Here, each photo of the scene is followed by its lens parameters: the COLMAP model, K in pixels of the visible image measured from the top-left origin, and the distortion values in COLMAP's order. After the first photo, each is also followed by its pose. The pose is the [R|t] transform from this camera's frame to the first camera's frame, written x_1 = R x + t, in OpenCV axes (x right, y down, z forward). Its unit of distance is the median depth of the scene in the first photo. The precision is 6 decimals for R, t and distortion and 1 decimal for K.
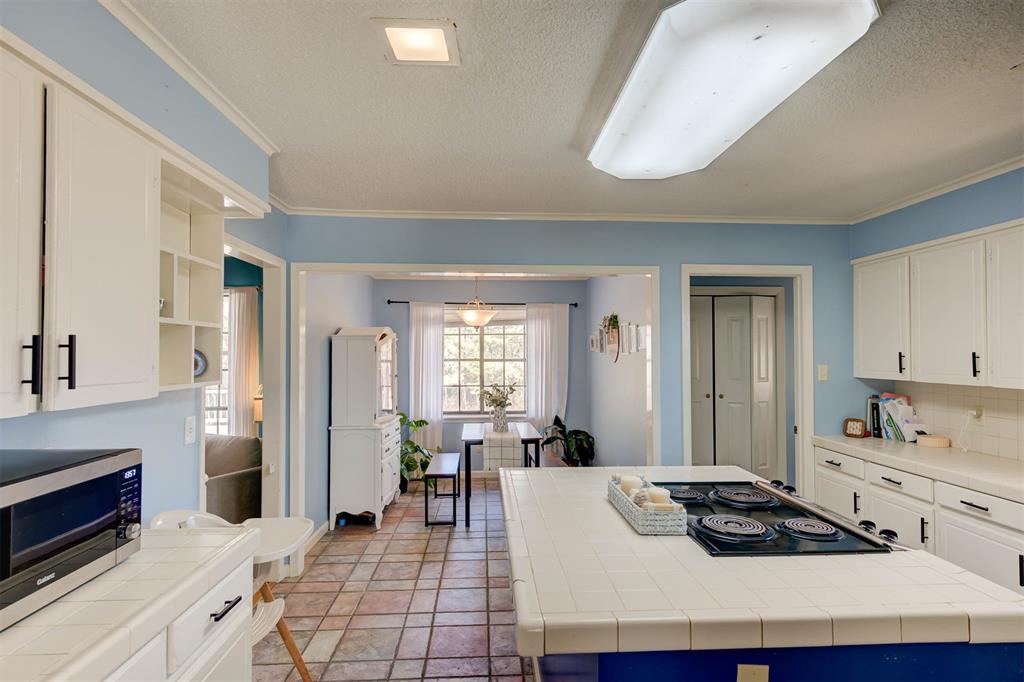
lens RADIAL K [[522.1, 0, 503.2], [0, 522.1, 343.5], [0, 0, 1]] dist [0.017975, -0.005059]
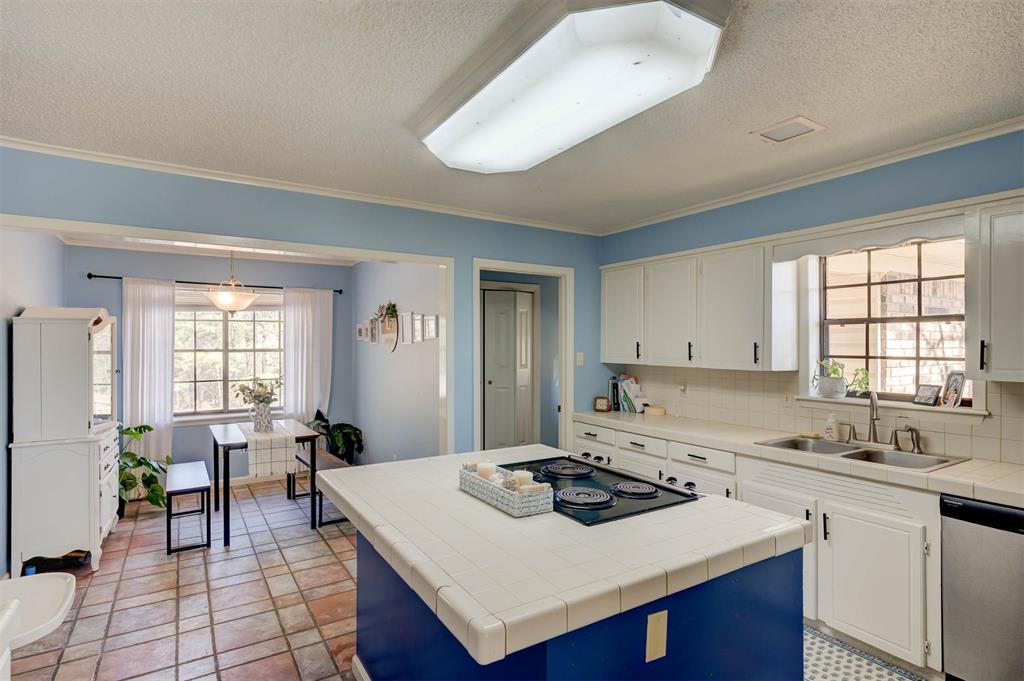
lens RADIAL K [[522.1, 0, 507.1], [0, 522.1, 341.3], [0, 0, 1]] dist [0.017975, -0.005059]
pose [[0.879277, 0.002829, 0.476302, -0.096052], [-0.010036, 0.999870, 0.012588, 0.001976], [-0.476204, -0.015848, 0.879192, 0.042476]]
